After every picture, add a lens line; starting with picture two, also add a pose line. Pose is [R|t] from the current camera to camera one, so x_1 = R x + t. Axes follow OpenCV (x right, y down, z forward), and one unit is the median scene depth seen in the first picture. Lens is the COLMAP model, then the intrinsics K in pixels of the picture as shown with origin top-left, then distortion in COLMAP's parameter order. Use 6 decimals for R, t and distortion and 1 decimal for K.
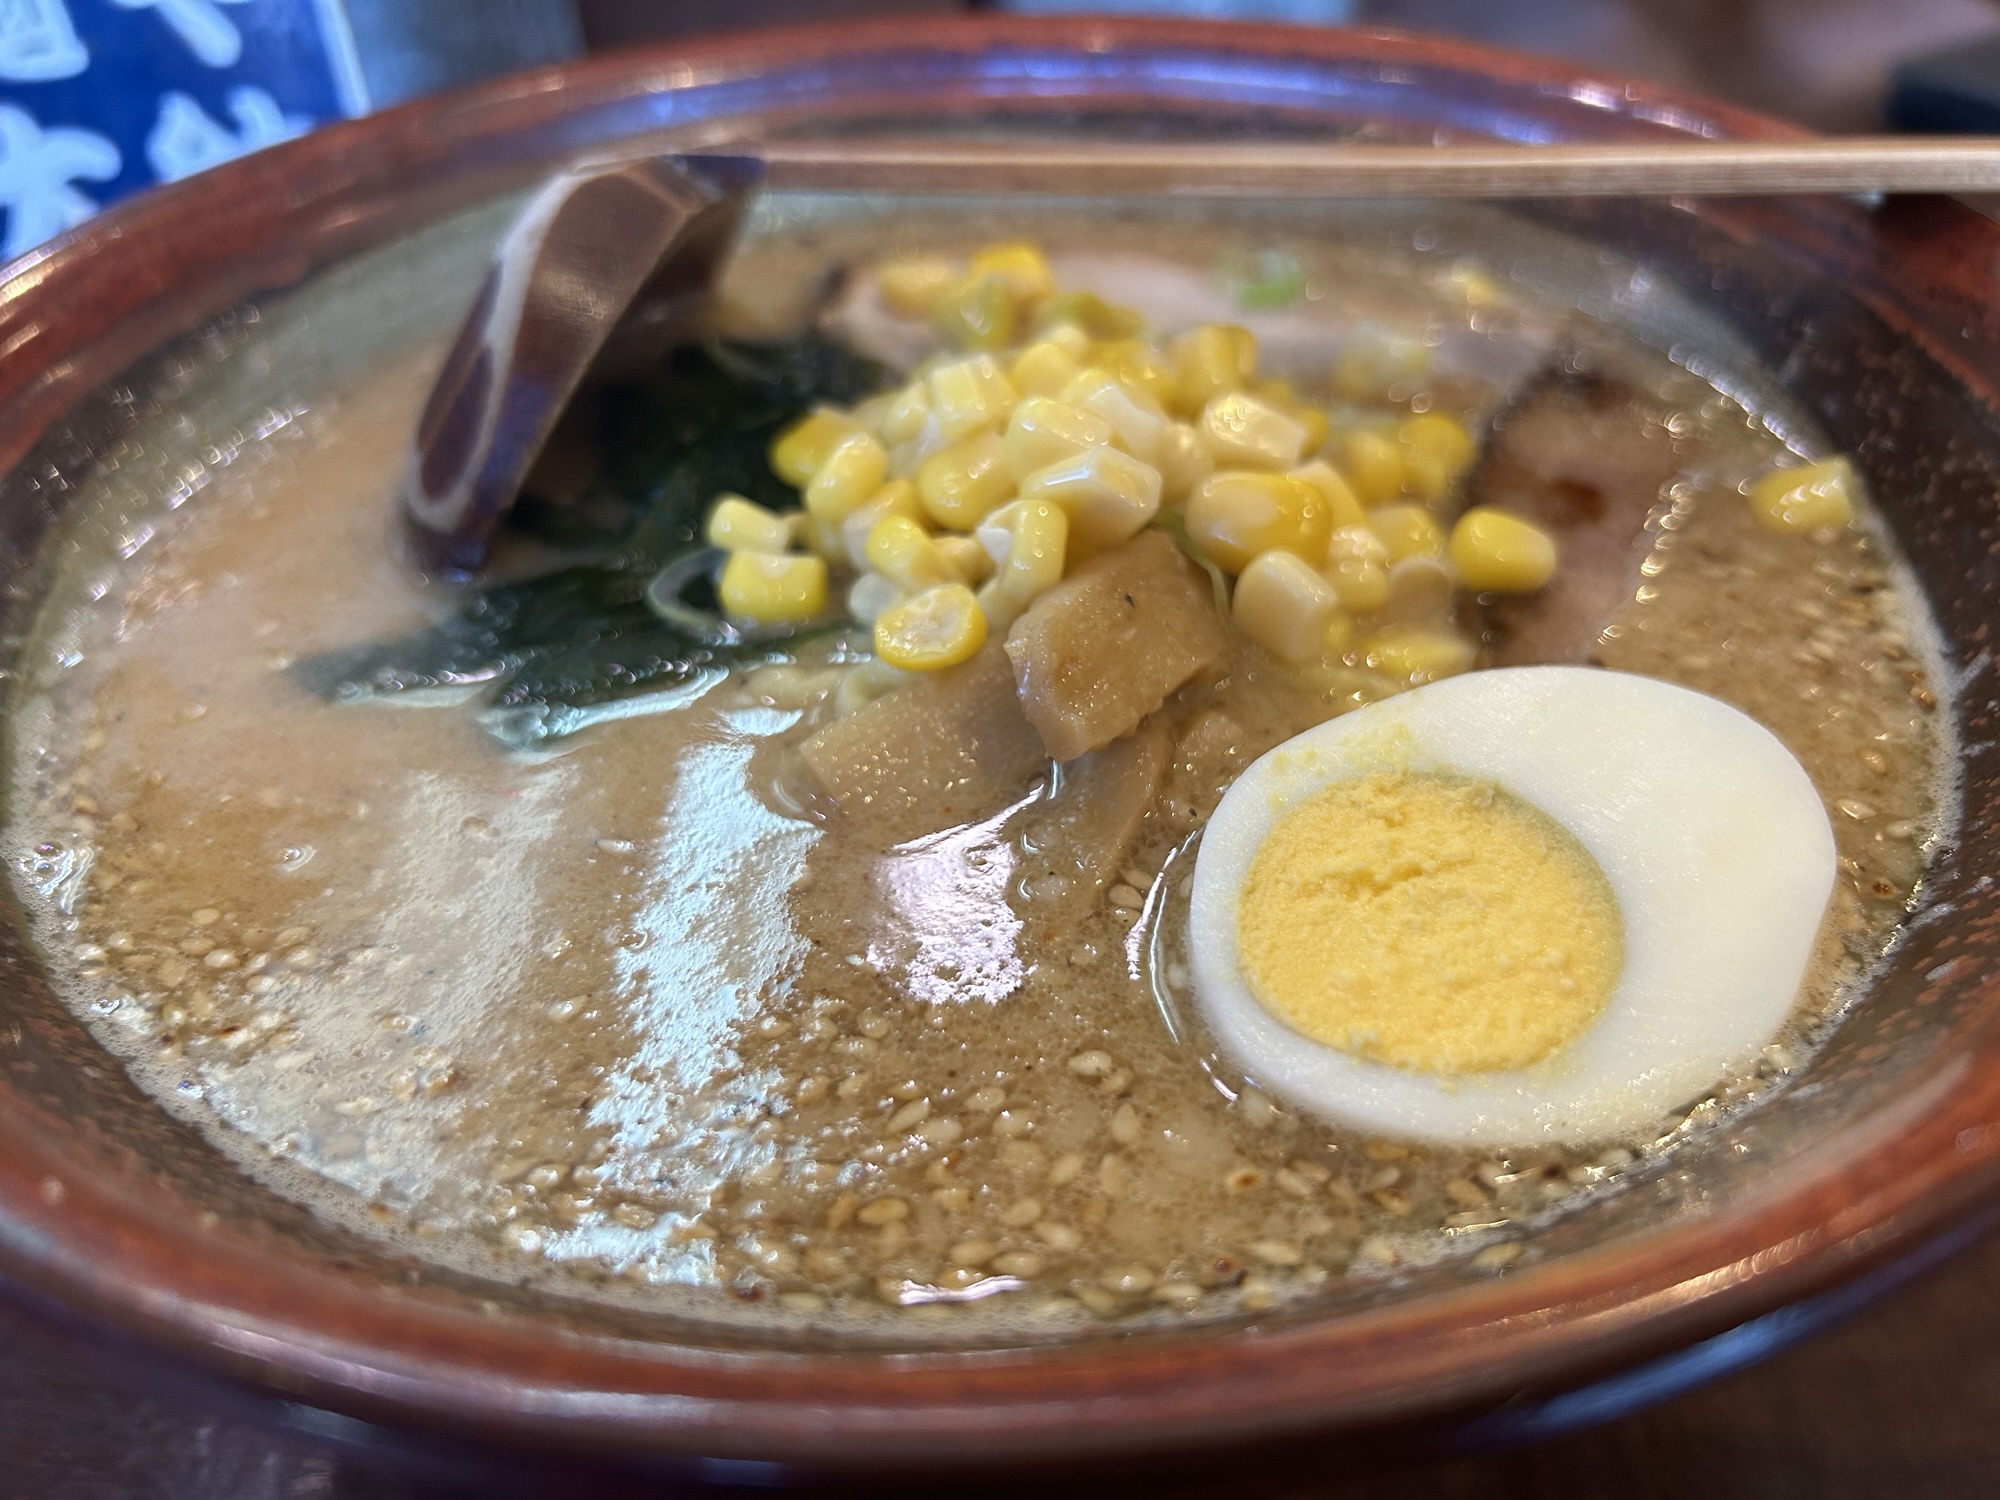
lens RADIAL K [[1522.9, 0, 1001.1], [0, 1522.9, 831.1], [0, 0, 1]] dist [-0.008973, -0.004178]
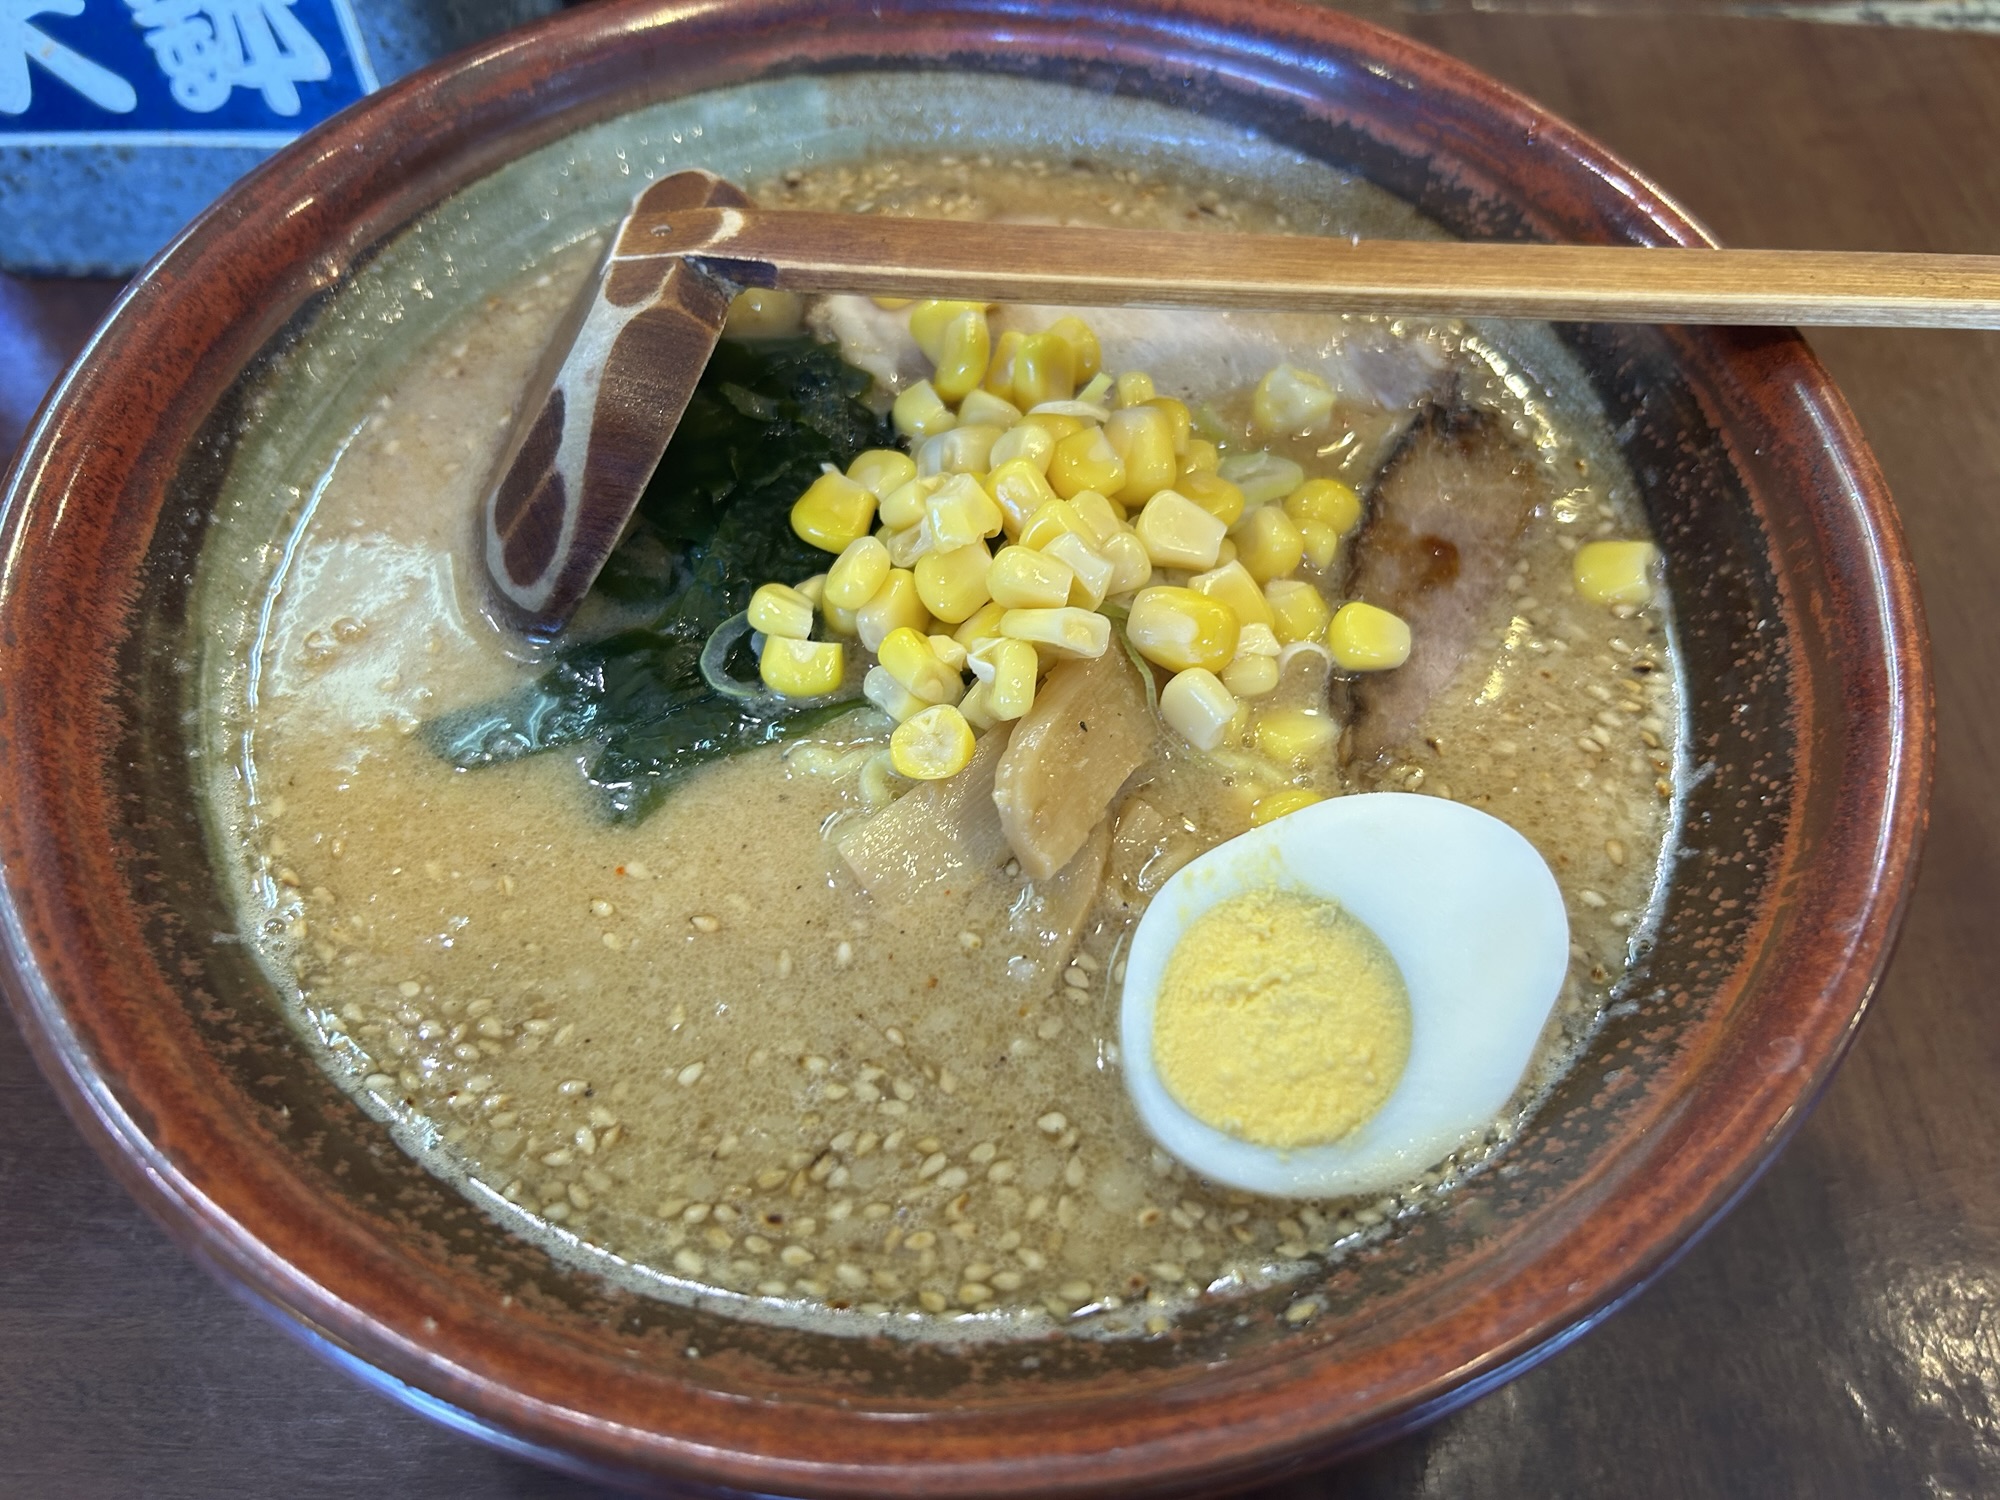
lens RADIAL K [[1502.9, 0, 1001.1], [0, 1502.9, 755.8], [0, 0, 1]] dist [0.040801, -0.079622]
pose [[0.998440, 0.000421, 0.055831, -0.068826], [-0.015580, 0.962354, 0.271353, -0.554493], [-0.053615, -0.271799, 0.960859, -0.301650]]
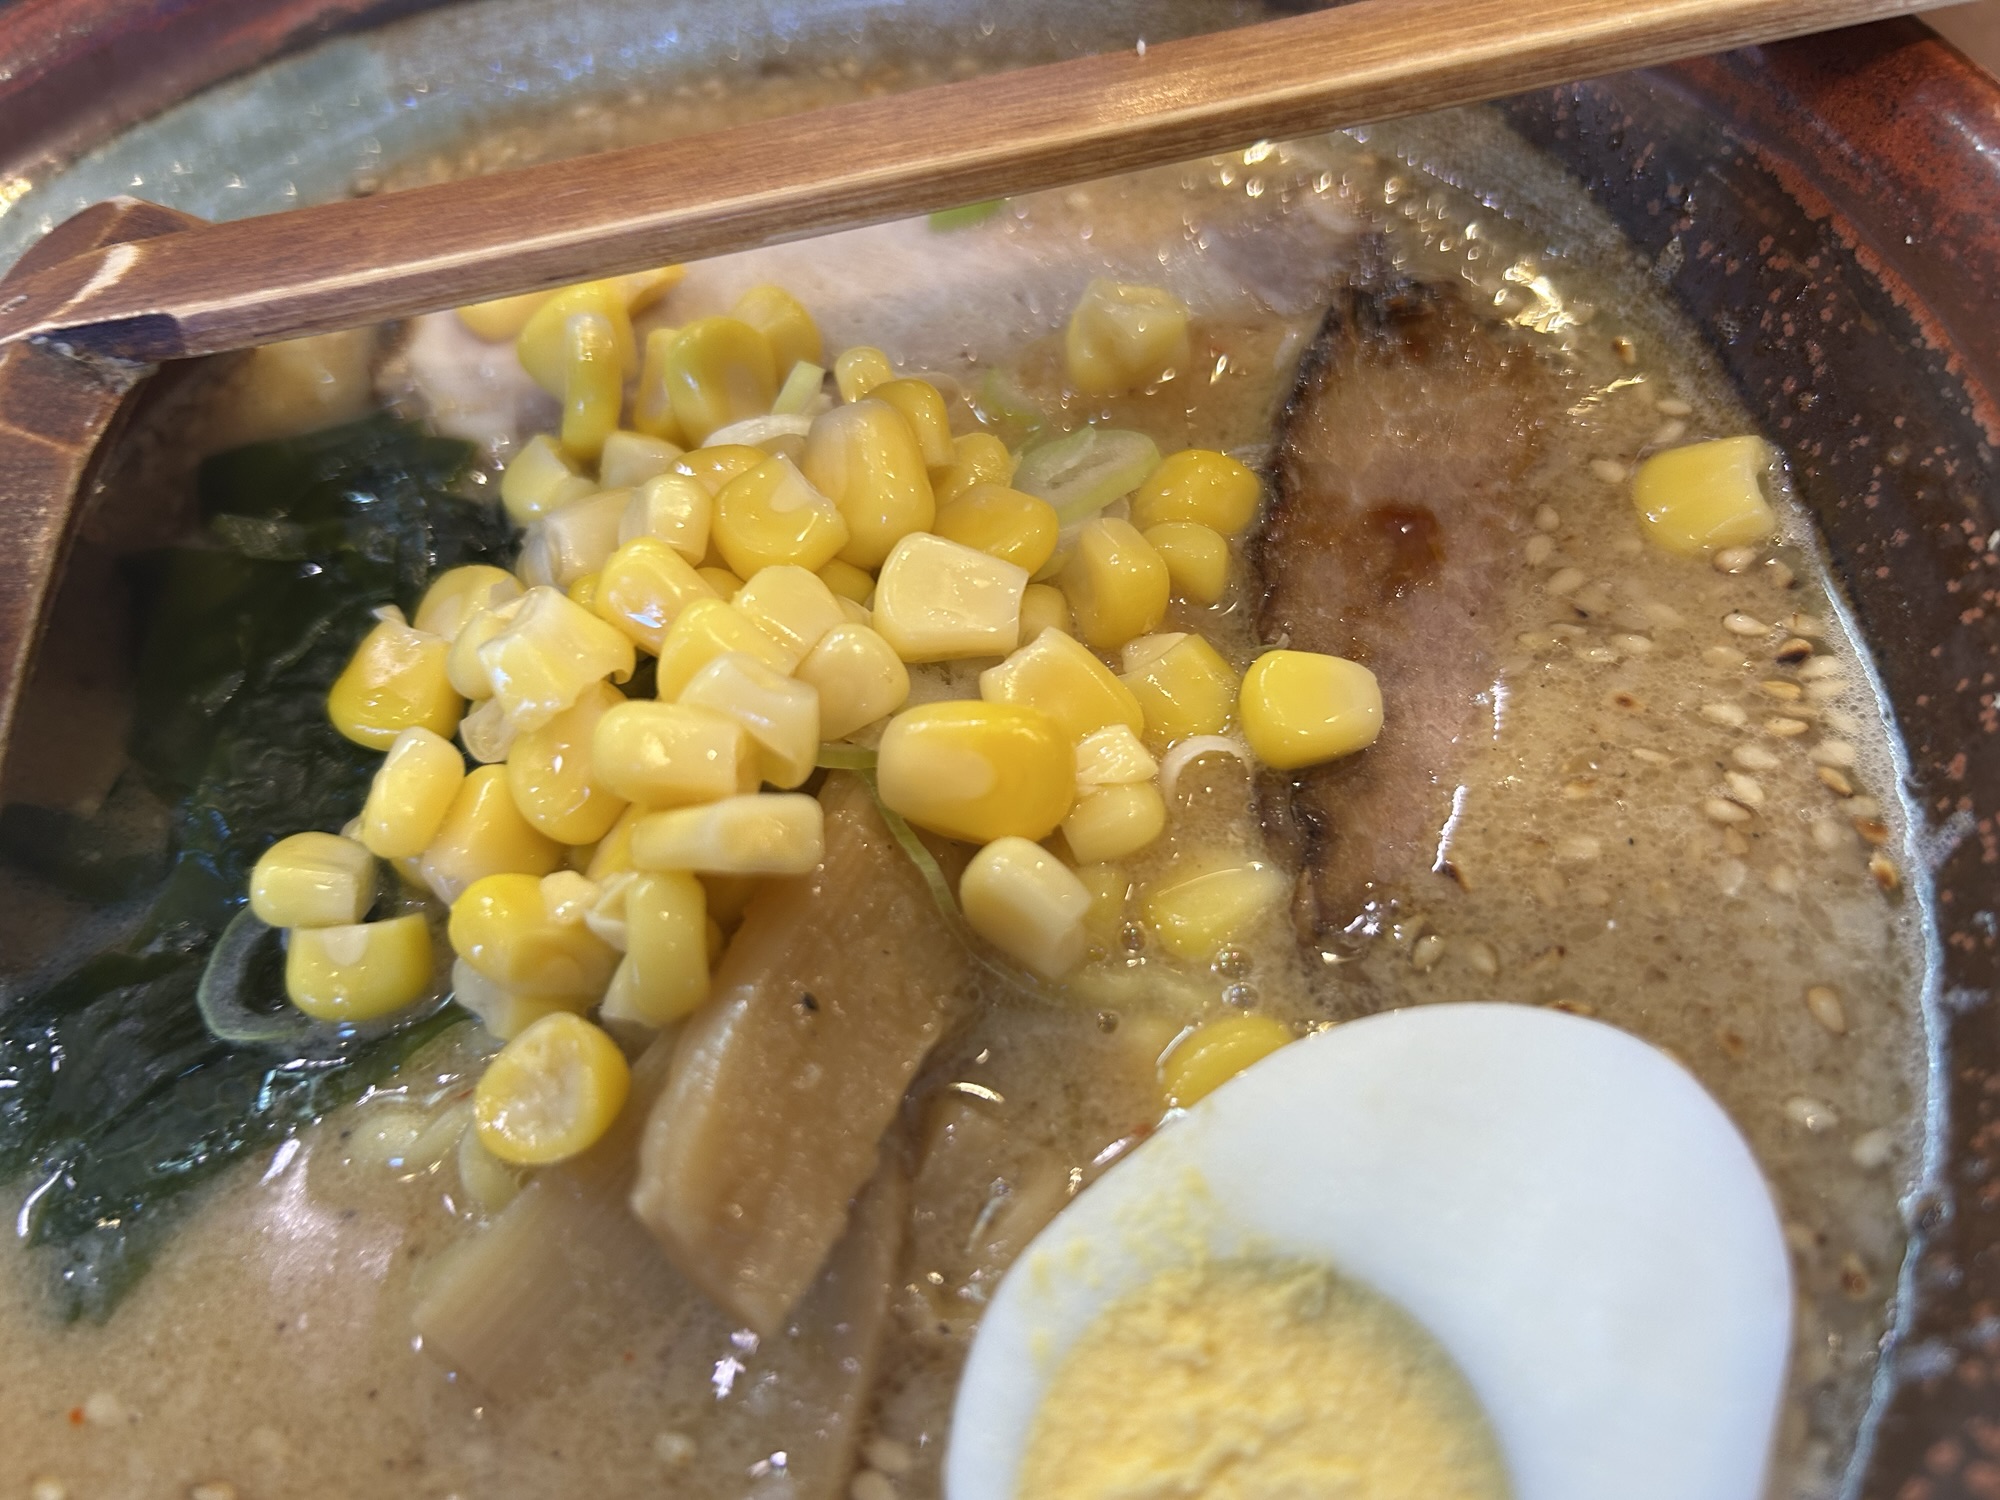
lens RADIAL K [[1532.0, 0, 1000.0], [0, 1532.0, 750.0], [0, 0, 1]] dist [-0.010577, -0.009992]
pose [[0.976967, -0.213379, 0.001947, 0.228251], [0.205616, 0.943783, 0.258836, -0.500610], [-0.057068, -0.252474, 0.965919, 0.372011]]
